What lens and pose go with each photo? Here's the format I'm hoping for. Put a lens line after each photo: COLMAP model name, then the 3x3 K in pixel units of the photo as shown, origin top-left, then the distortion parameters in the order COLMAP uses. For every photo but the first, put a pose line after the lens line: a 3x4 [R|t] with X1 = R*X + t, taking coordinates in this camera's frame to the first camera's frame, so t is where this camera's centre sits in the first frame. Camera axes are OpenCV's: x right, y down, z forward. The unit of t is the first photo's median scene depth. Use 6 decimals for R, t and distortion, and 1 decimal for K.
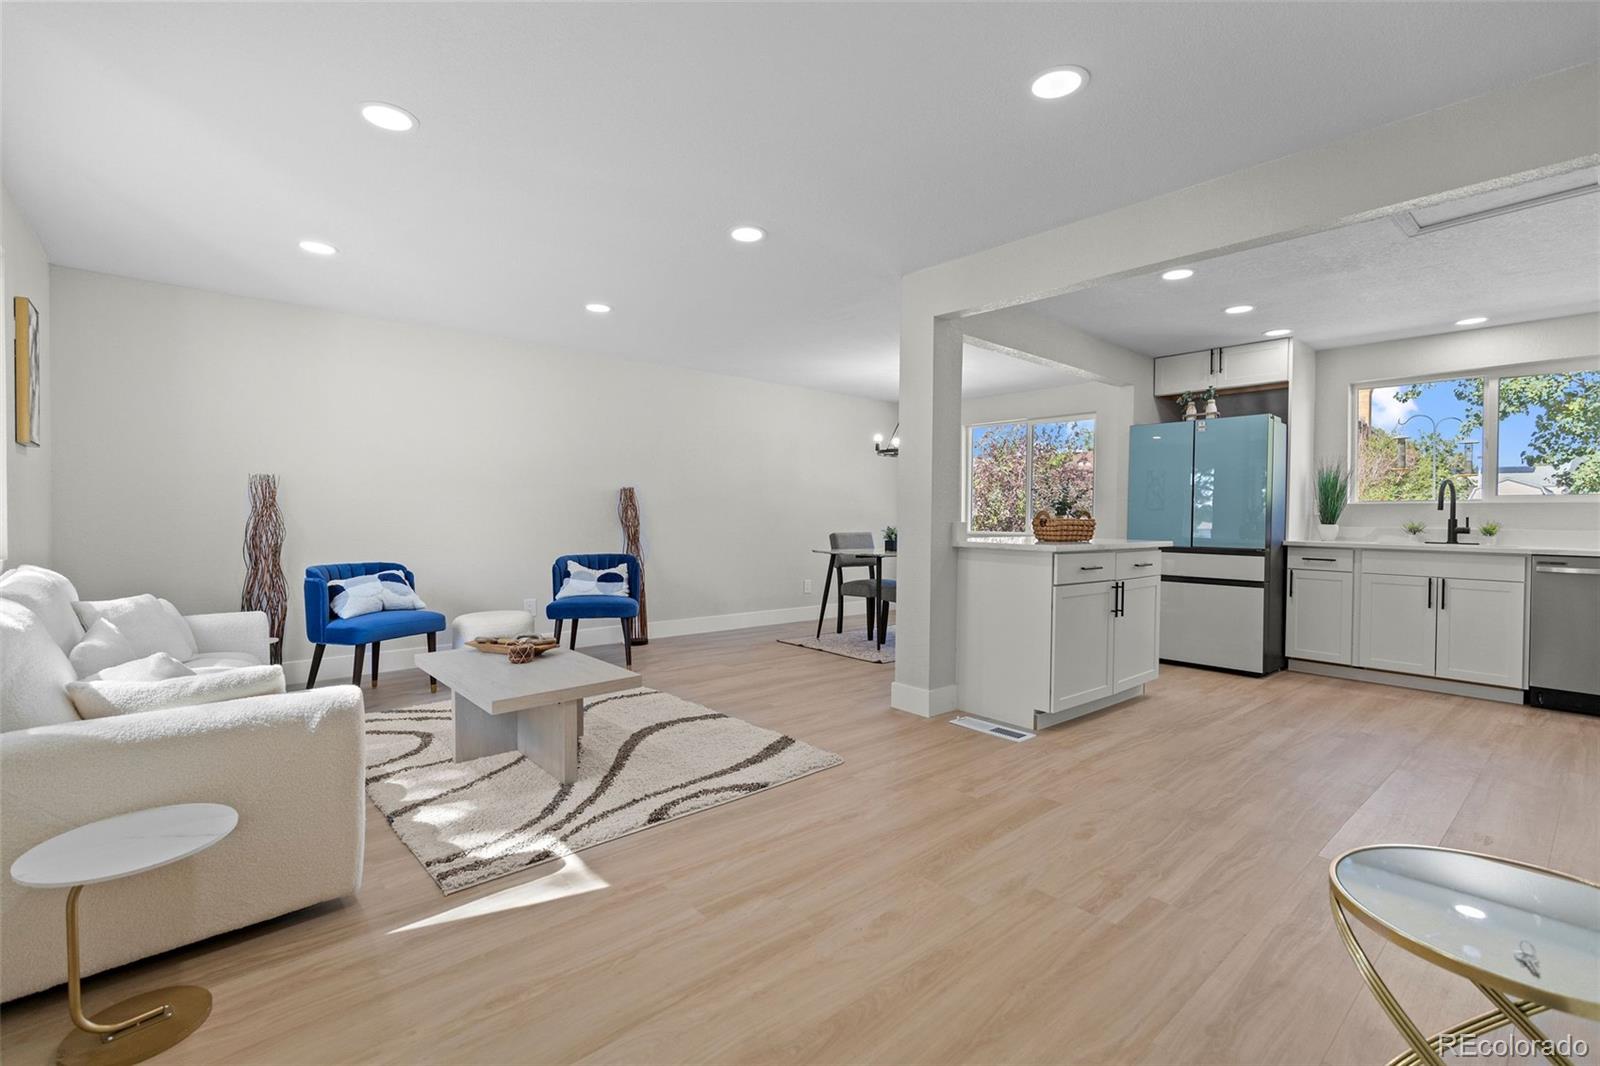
lens RADIAL K [[716.3, 0, 798.5], [0, 716.3, 520.5], [0, 0, 1]] dist [0.001975, 0.000641]
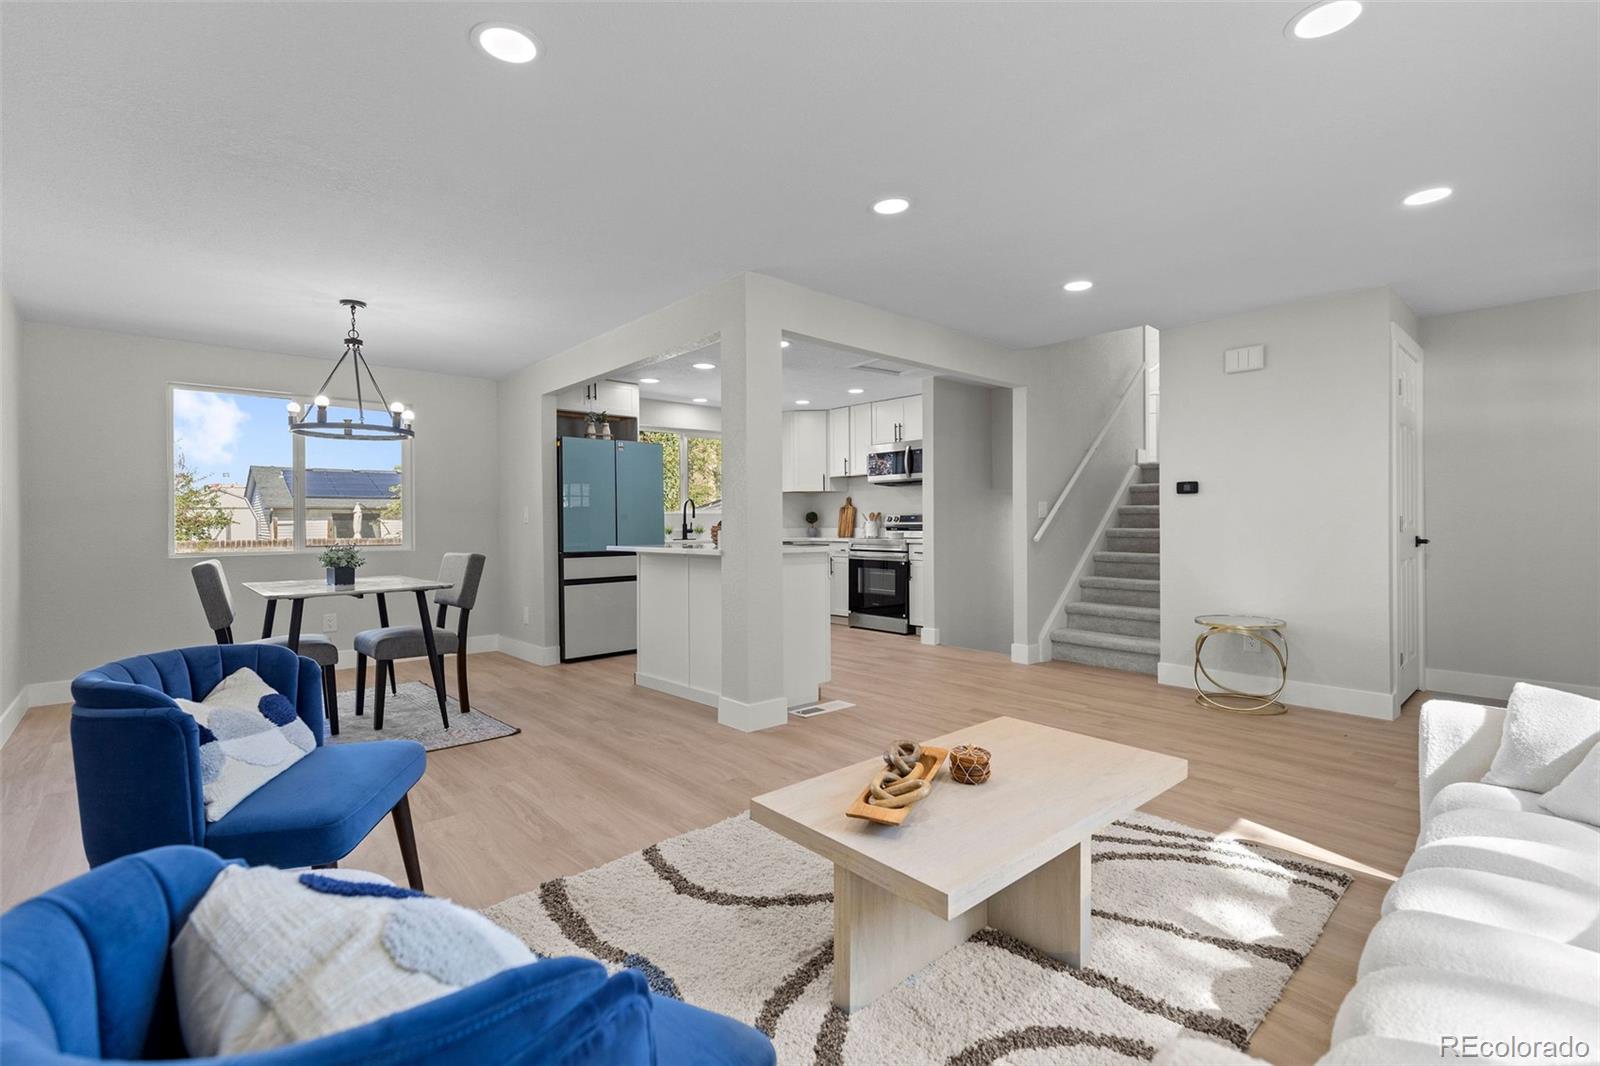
lens RADIAL K [[723.1, 0, 797.9], [0, 723.1, 521.0], [0, 0, 1]] dist [0.000121, 0.000472]
pose [[-0.008200, -0.008100, 0.999934, -0.688355], [0.011700, 0.999898, 0.008196, -0.018340], [-0.999898, 0.011766, -0.008105, 0.800850]]
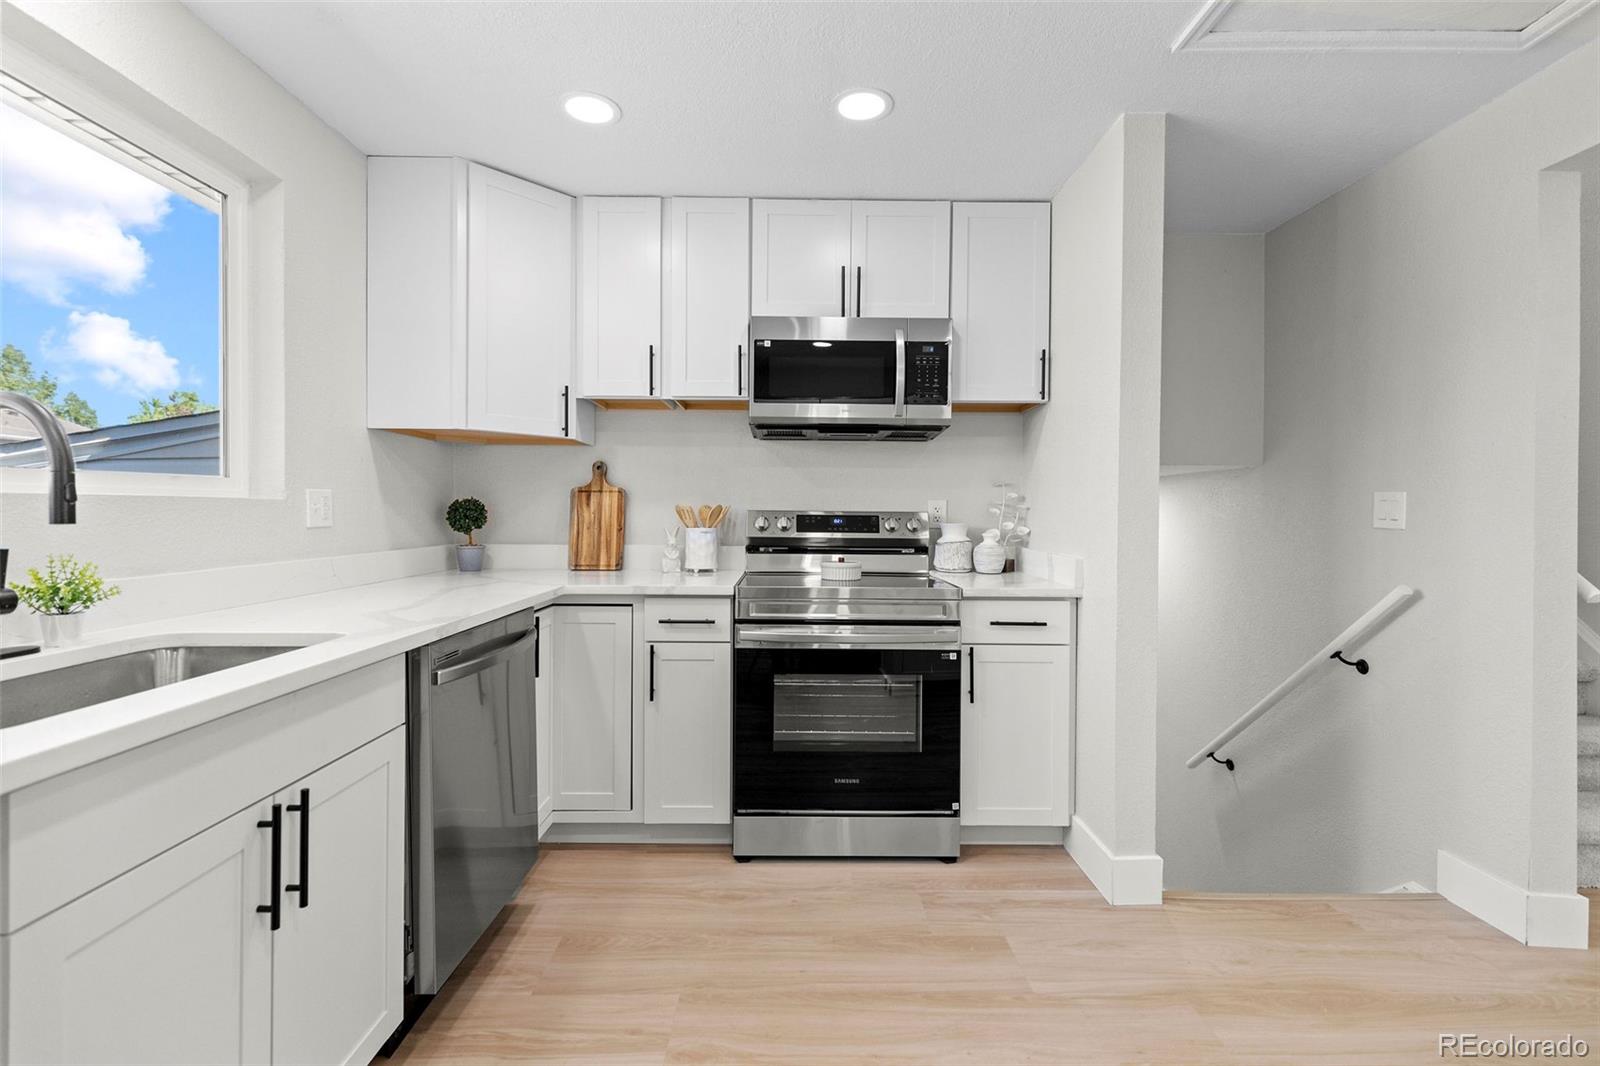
lens RADIAL K [[716.3, 0, 798.5], [0, 716.3, 520.5], [0, 0, 1]] dist [0.001975, 0.000641]
pose [[-0.753627, -0.021078, 0.656964, 0.568204], [-0.006438, 0.999674, 0.024688, -0.024051], [-0.657271, 0.014375, -0.753517, 1.034674]]
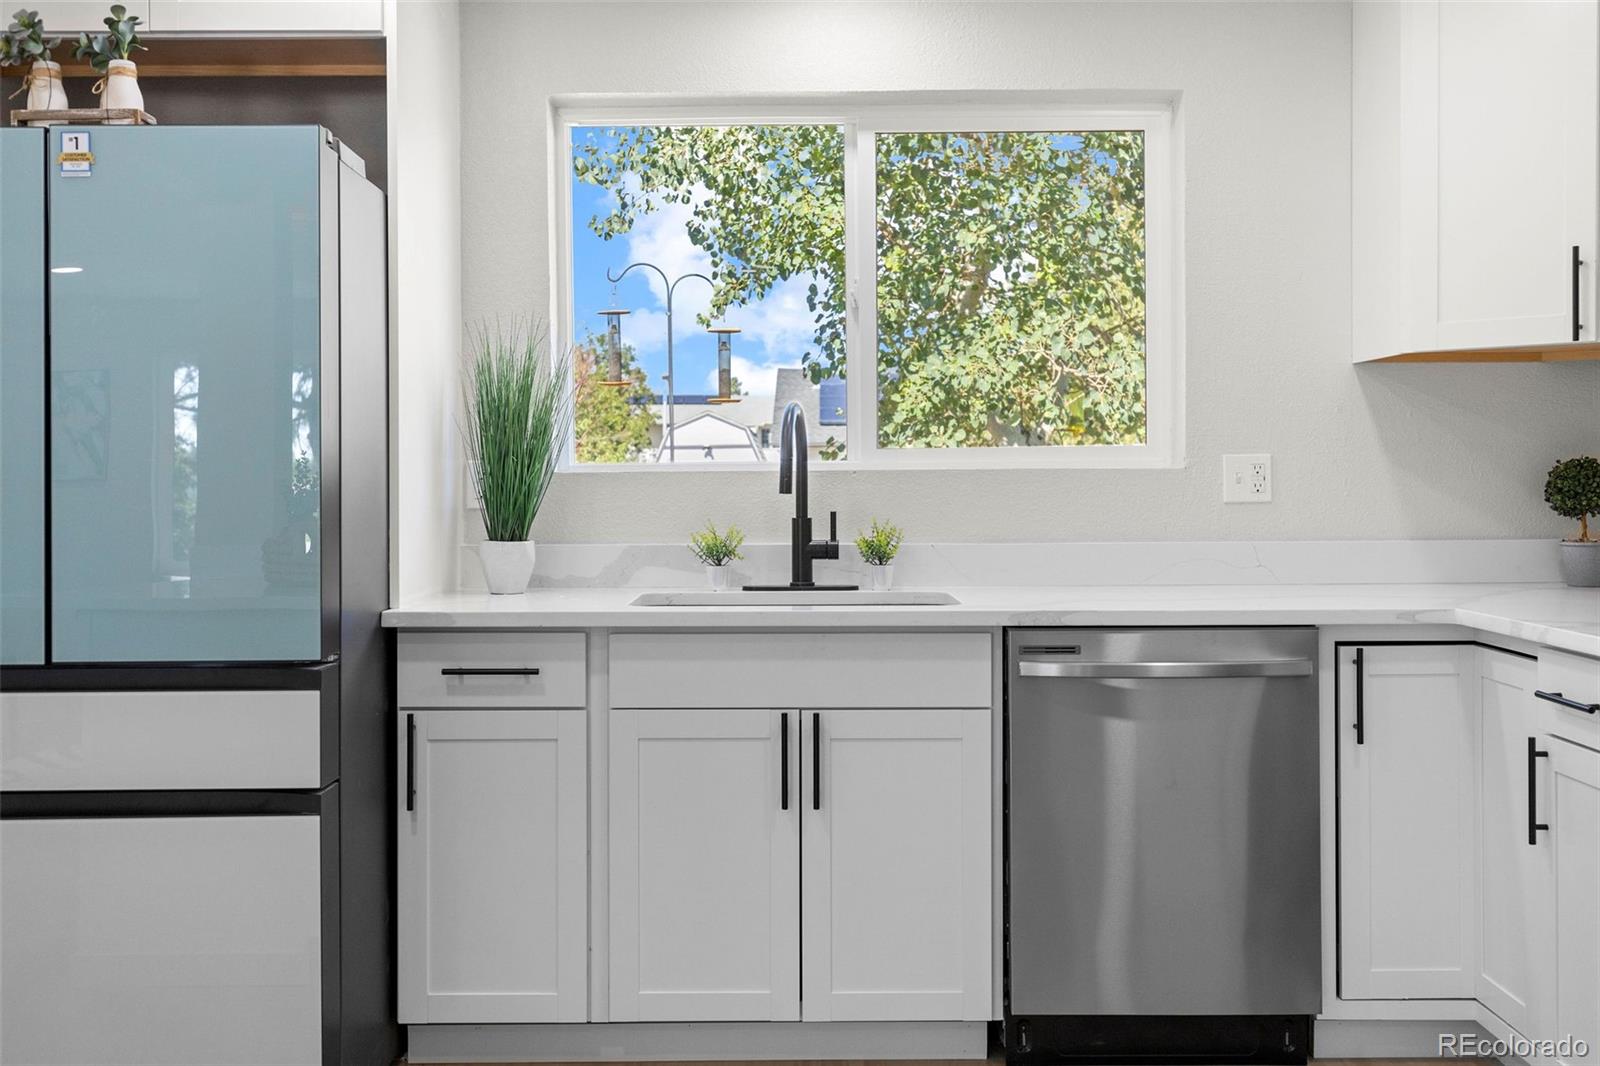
lens RADIAL K [[1528.6, 0, 804.1], [0, 1528.6, 533.3], [0, 0, 1]] dist [-0.003622, 0.010610]
pose [[0.655072, -0.038091, 0.754605, 0.371560], [0.014519, 0.999179, 0.037833, -0.023230], [-0.755427, -0.013827, 0.655087, 0.538819]]
